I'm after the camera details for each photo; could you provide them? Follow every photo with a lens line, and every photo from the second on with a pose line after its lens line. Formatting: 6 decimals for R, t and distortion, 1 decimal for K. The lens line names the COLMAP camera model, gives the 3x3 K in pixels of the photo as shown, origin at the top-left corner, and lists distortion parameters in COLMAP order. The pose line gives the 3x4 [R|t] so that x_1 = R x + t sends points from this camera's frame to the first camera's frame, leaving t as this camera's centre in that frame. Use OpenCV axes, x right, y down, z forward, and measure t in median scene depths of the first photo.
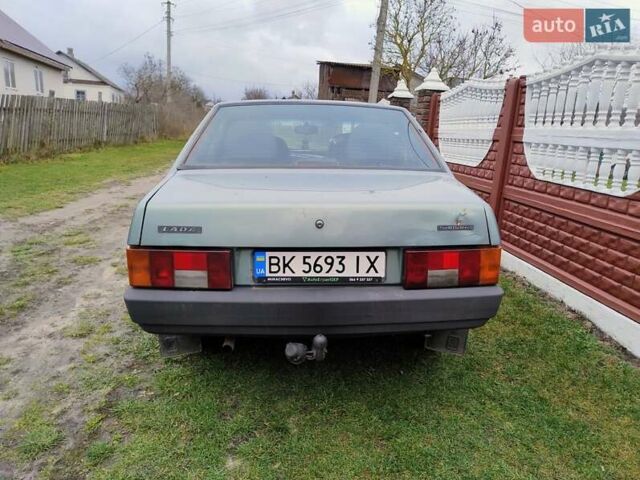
lens RADIAL K [[455.0, 0, 320.0], [0, 455.0, 240.0], [0, 0, 1]] dist [-0.002463, -0.002361]
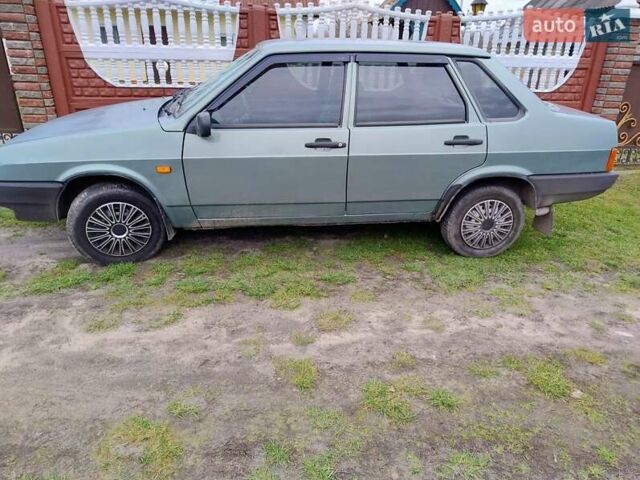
lens RADIAL K [[455.0, 0, 320.0], [0, 455.0, 240.0], [0, 0, 1]] dist [-0.002463, -0.002361]
pose [[-0.055232, -0.450039, 0.891299, -1.204200], [0.216753, 0.865970, 0.450682, -0.415407], [-0.974663, 0.218084, 0.049718, 1.222750]]
